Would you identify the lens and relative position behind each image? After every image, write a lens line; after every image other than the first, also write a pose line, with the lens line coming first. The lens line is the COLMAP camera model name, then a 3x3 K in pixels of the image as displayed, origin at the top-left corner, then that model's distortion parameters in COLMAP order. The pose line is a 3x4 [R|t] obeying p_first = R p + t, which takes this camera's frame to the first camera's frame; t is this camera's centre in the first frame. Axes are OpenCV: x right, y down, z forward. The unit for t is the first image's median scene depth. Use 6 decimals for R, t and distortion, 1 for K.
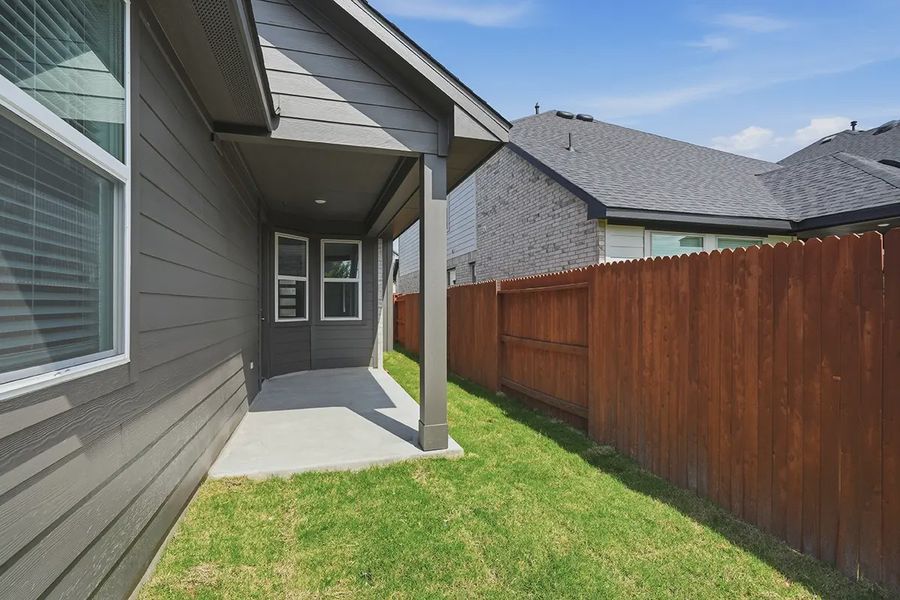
lens RADIAL K [[430.0, 0, 450.0], [0, 430.0, 300.0], [0, 0, 1]] dist [-0.001148, -0.000210]
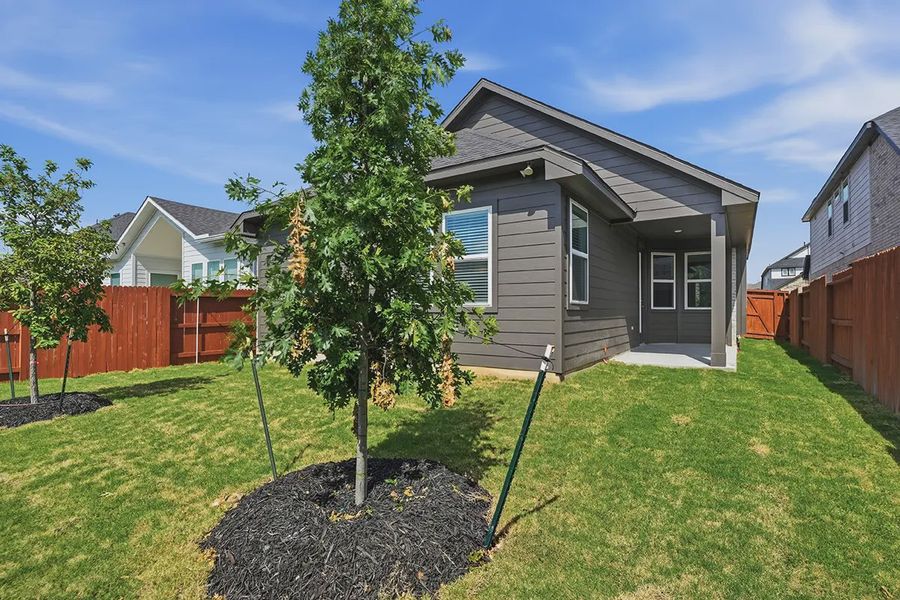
lens RADIAL K [[426.3, 0, 449.5], [0, 426.3, 311.5], [0, 0, 1]] dist [-0.008829, -0.000233]
pose [[0.629752, 0.007915, -0.776756, 0.380758], [0.003082, 0.999915, 0.012687, 0.042085], [0.776790, -0.010384, 0.629674, -0.626937]]
